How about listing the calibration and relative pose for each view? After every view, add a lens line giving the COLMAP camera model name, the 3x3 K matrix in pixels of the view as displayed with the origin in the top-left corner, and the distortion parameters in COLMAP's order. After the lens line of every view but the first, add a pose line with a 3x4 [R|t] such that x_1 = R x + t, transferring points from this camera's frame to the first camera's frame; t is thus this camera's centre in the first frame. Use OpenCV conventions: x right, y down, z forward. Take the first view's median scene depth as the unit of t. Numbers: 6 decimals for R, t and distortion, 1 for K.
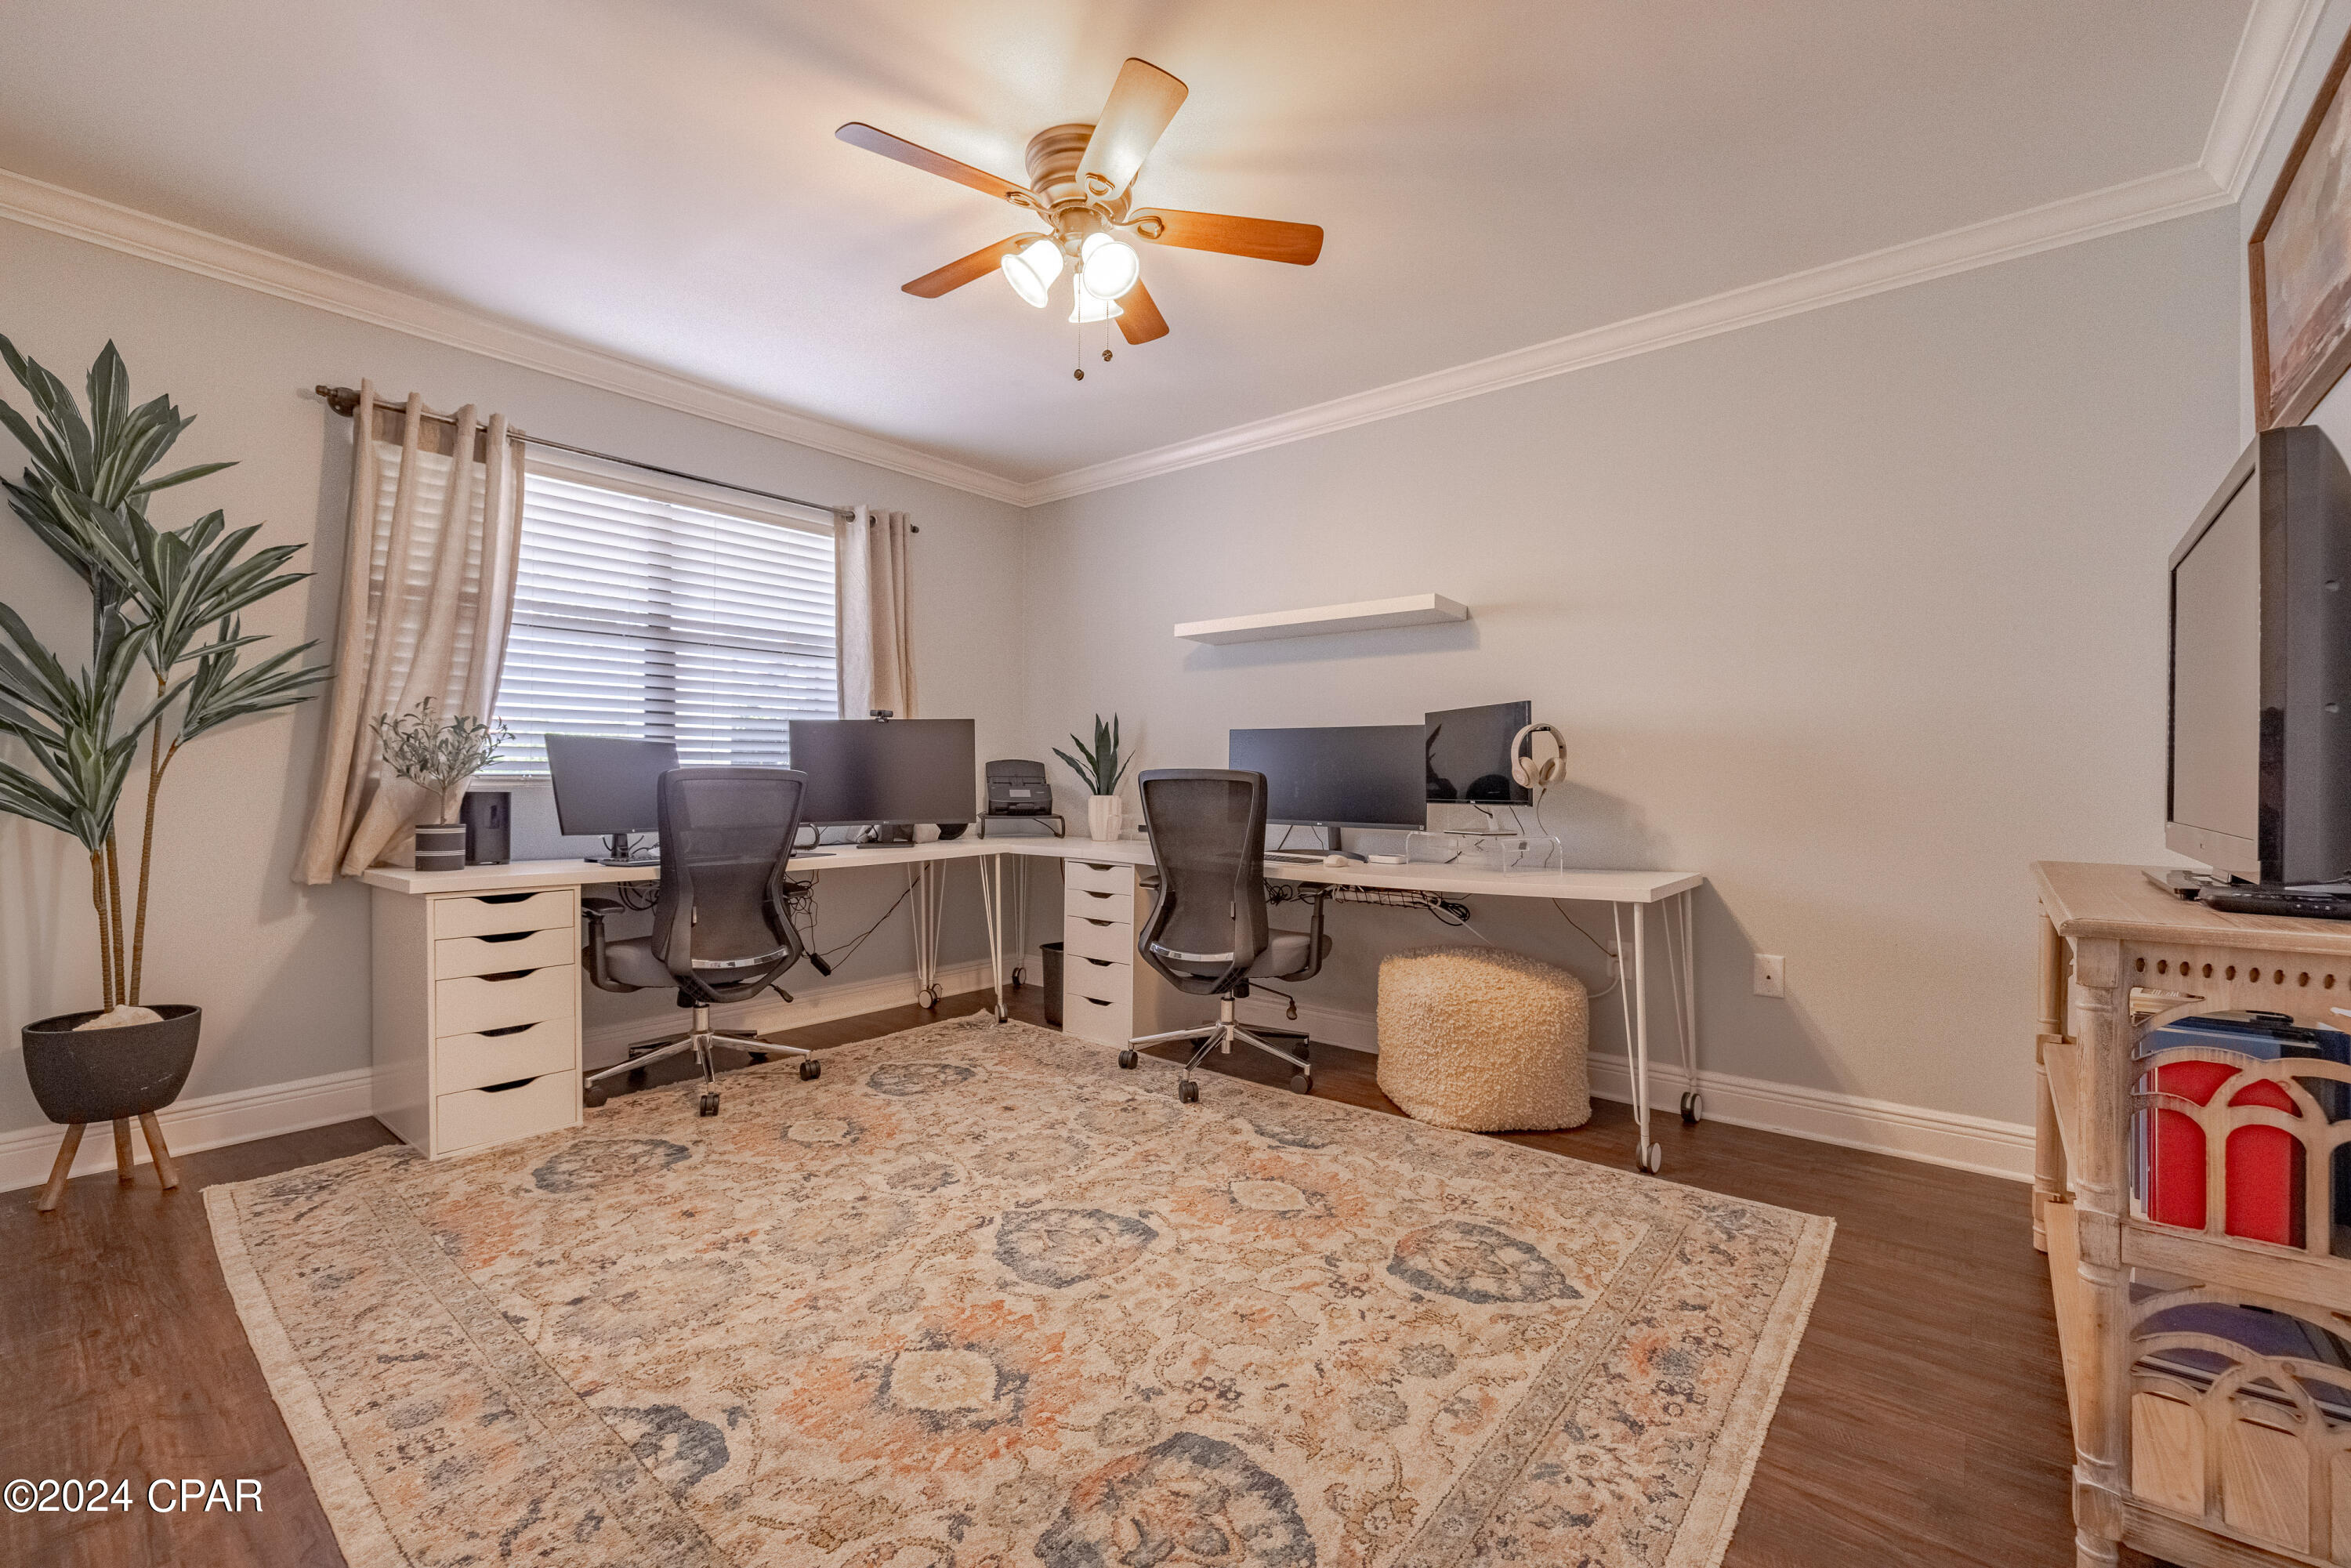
lens RADIAL K [[987.3, 0, 1176.4], [0, 987.3, 786.9], [0, 0, 1]] dist [-0.003317, 0.001424]
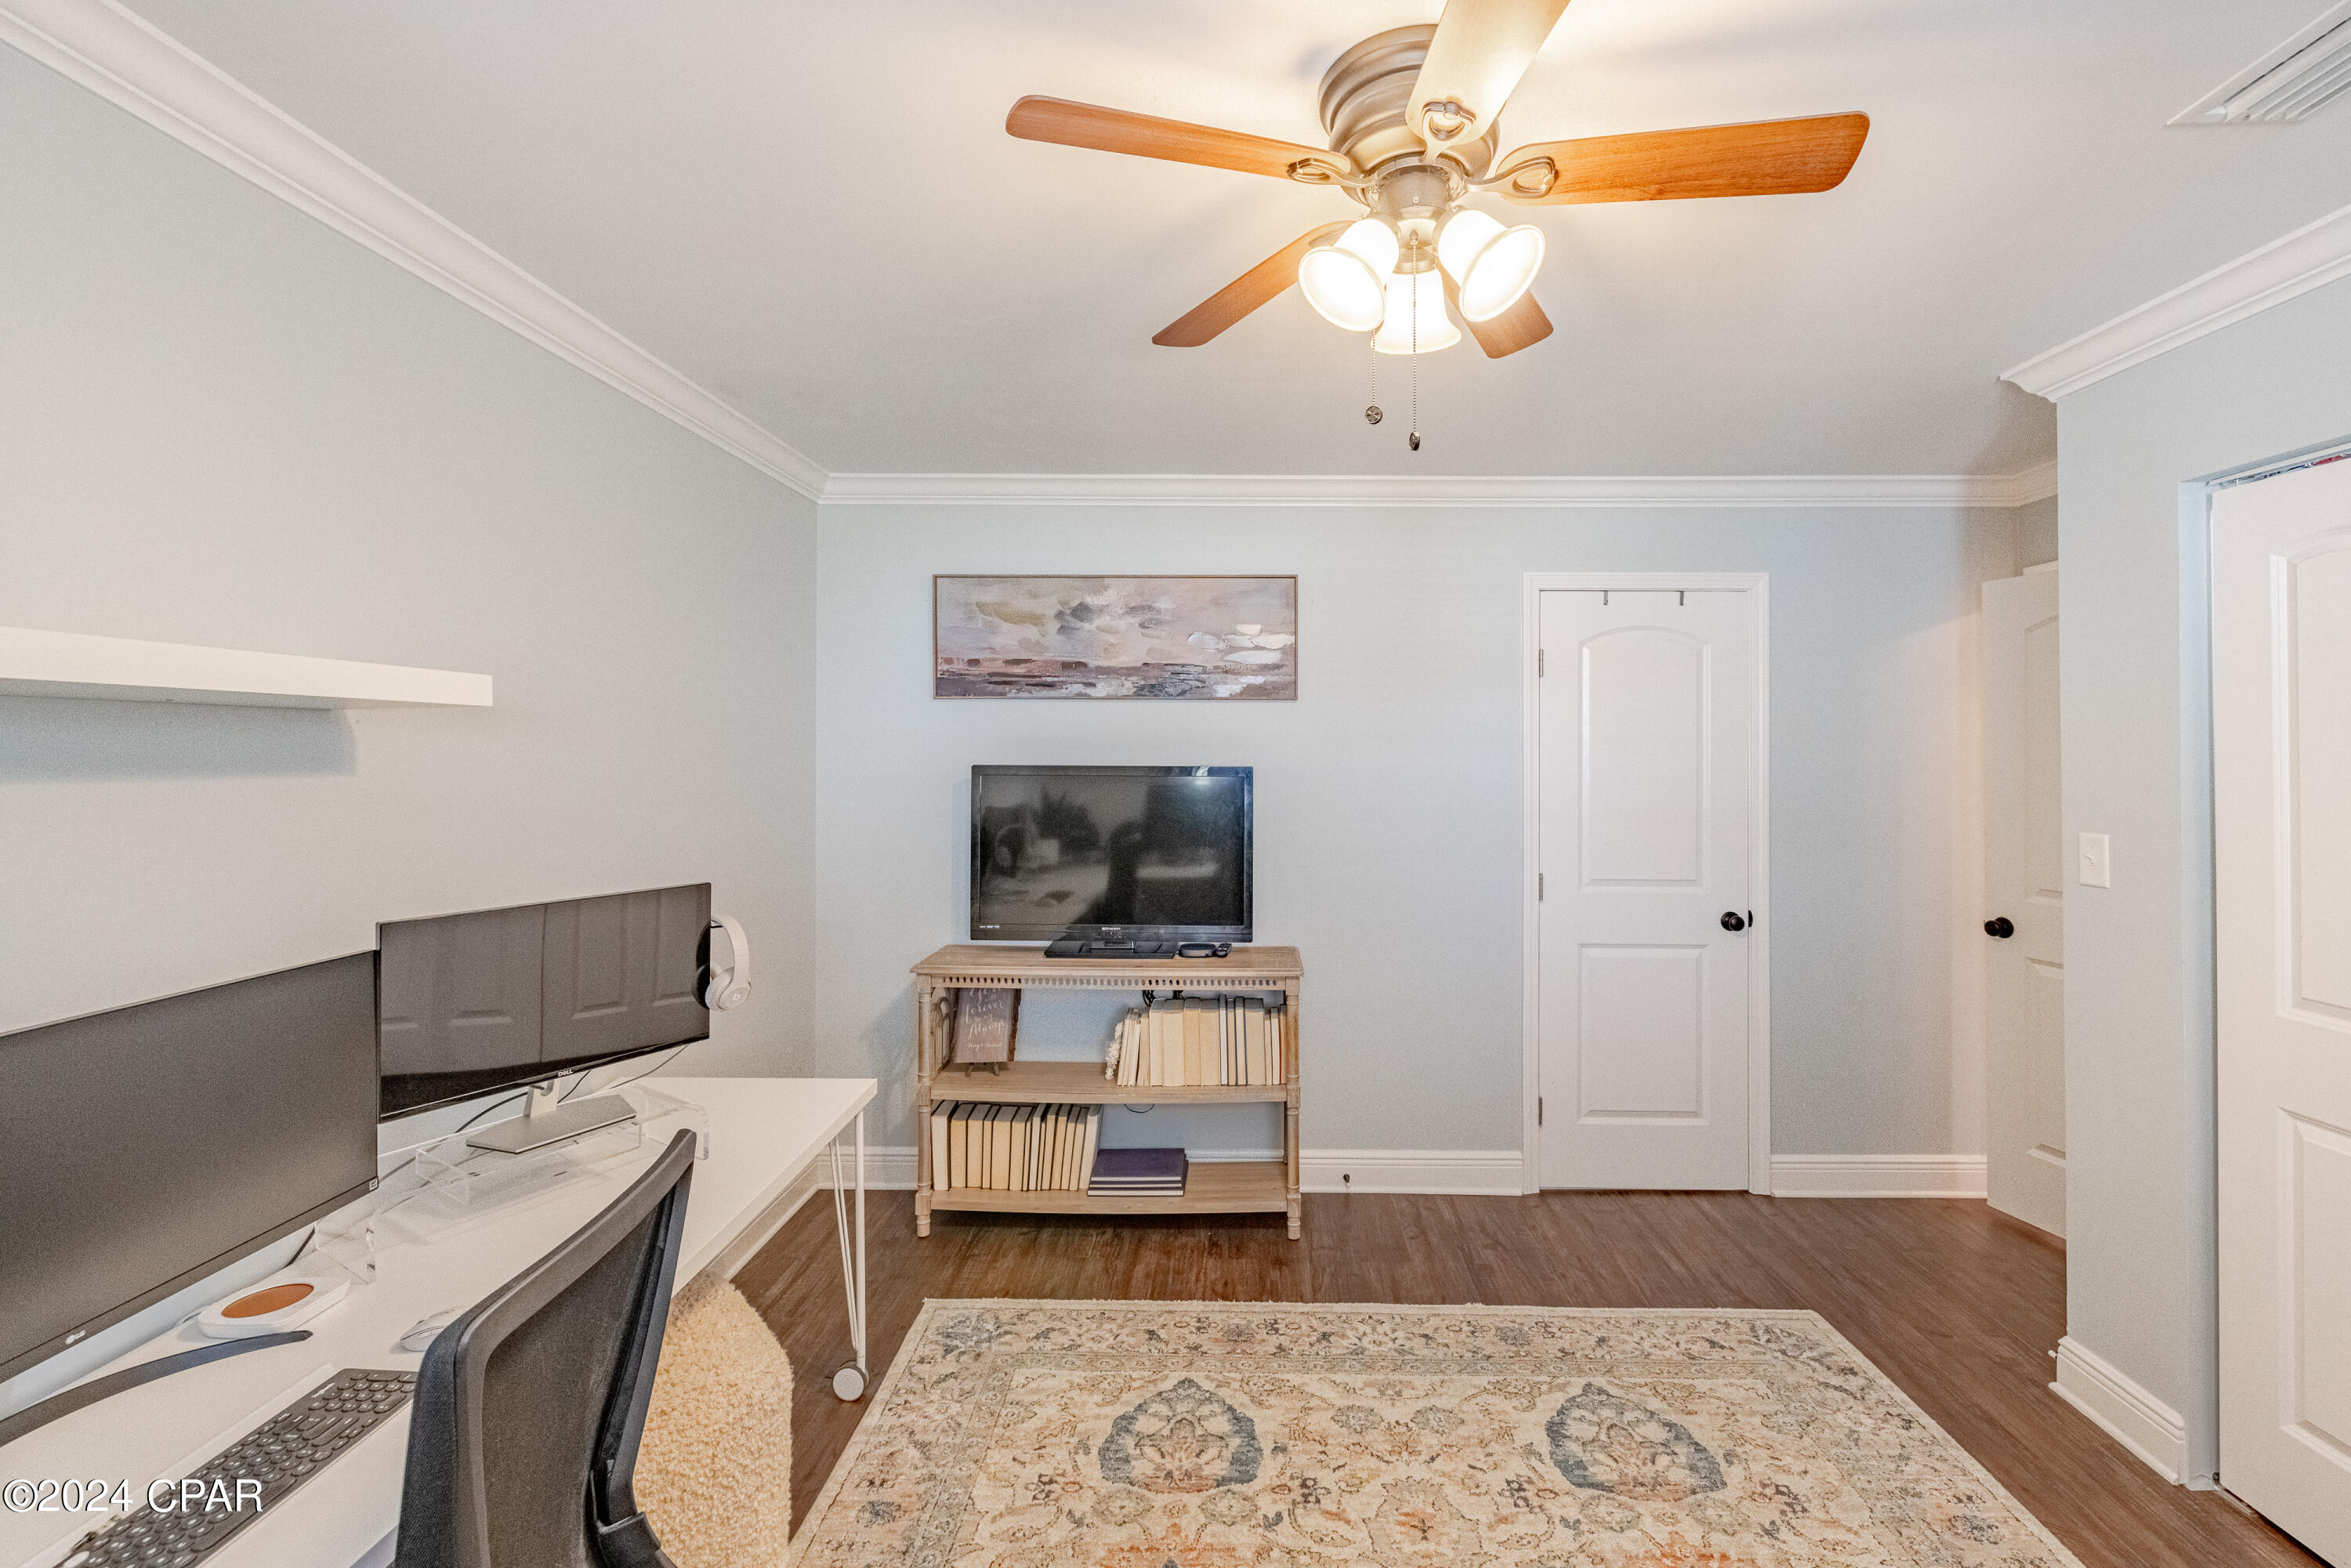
lens RADIAL K [[987.3, 0, 1223.2], [0, 987.3, 737.6], [0, 0, 1]] dist [-0.003317, 0.001424]
pose [[-0.608246, 0.003268, 0.793742, -0.724931], [0.001324, 0.999994, -0.003103, -0.341972], [-0.793748, -0.000836, -0.608247, 2.064679]]
